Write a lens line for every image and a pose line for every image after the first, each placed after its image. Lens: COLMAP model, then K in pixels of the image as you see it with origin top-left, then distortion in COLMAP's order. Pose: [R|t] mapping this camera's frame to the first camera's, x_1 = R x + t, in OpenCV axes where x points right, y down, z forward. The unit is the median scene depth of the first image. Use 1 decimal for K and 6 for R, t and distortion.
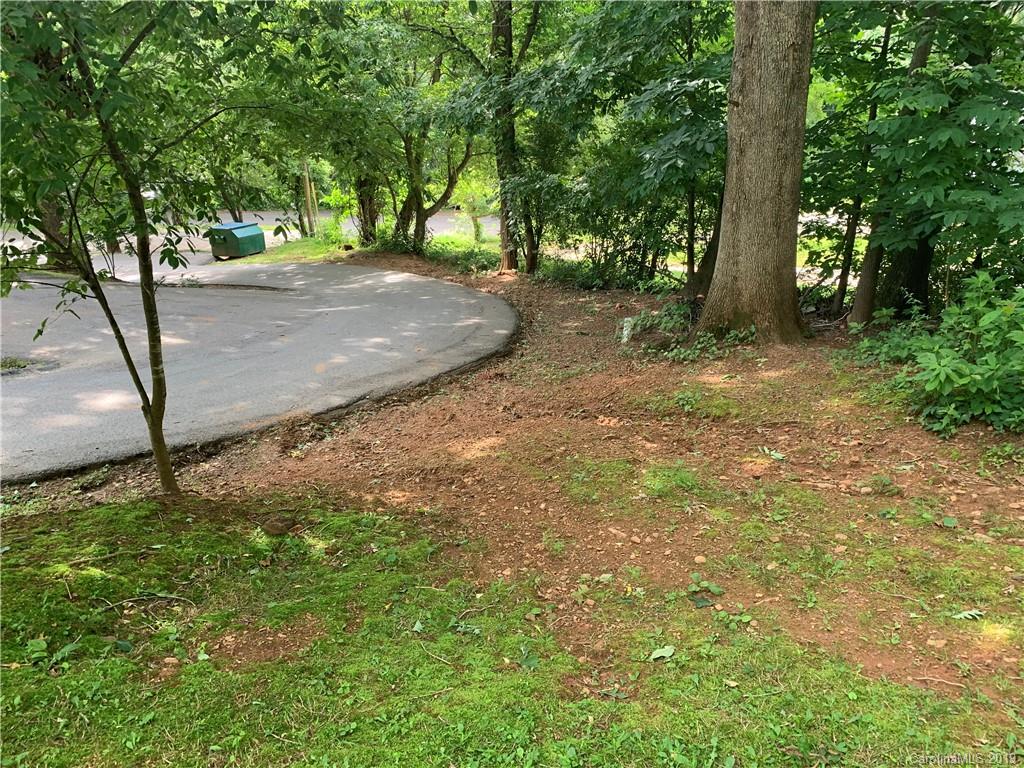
lens RADIAL K [[774.1, 0, 510.8], [0, 774.1, 383.7], [0, 0, 1]] dist [0.043506, -0.044910]
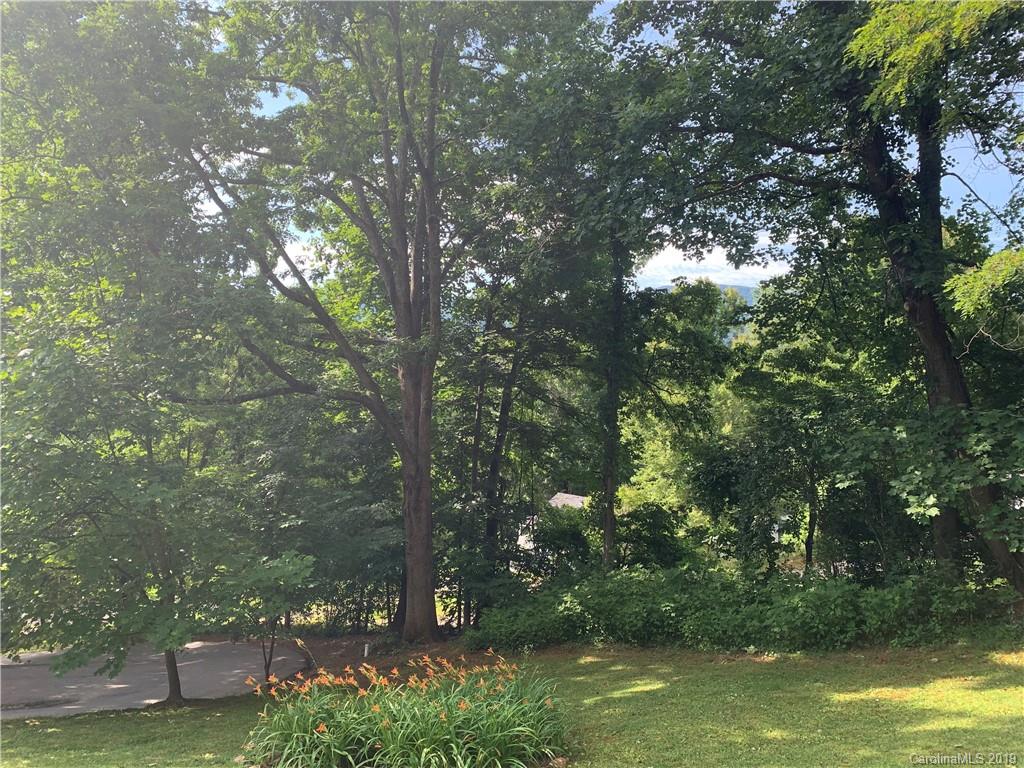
lens RADIAL K [[774.1, 0, 506.4], [0, 774.1, 384.6], [0, 0, 1]] dist [0.043506, -0.044910]
pose [[0.911107, 0.027563, 0.411246, -0.305595], [0.155621, 0.900905, -0.405157, 0.152224], [-0.381661, 0.433140, 0.816532, -0.924779]]
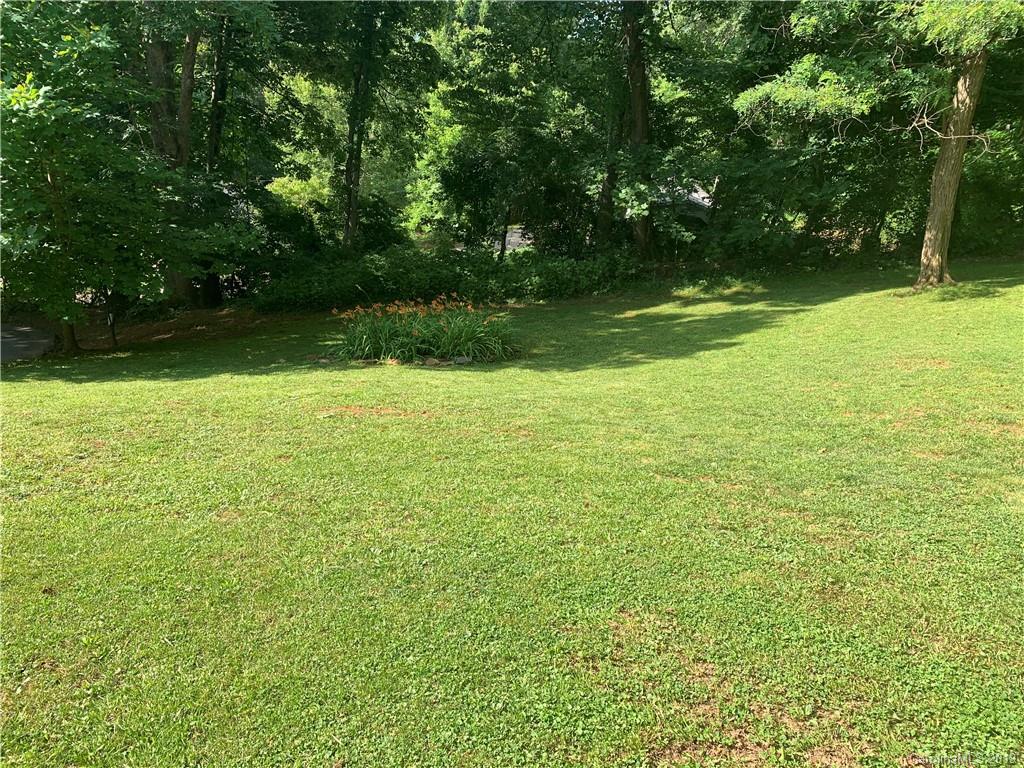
lens RADIAL K [[774.1, 0, 510.0], [0, 774.1, 385.5], [0, 0, 1]] dist [0.043506, -0.044910]
pose [[0.544890, -0.191240, 0.816408, -0.840654], [0.217234, 0.972598, 0.082840, 0.137944], [-0.809879, 0.132213, 0.571503, -0.914012]]
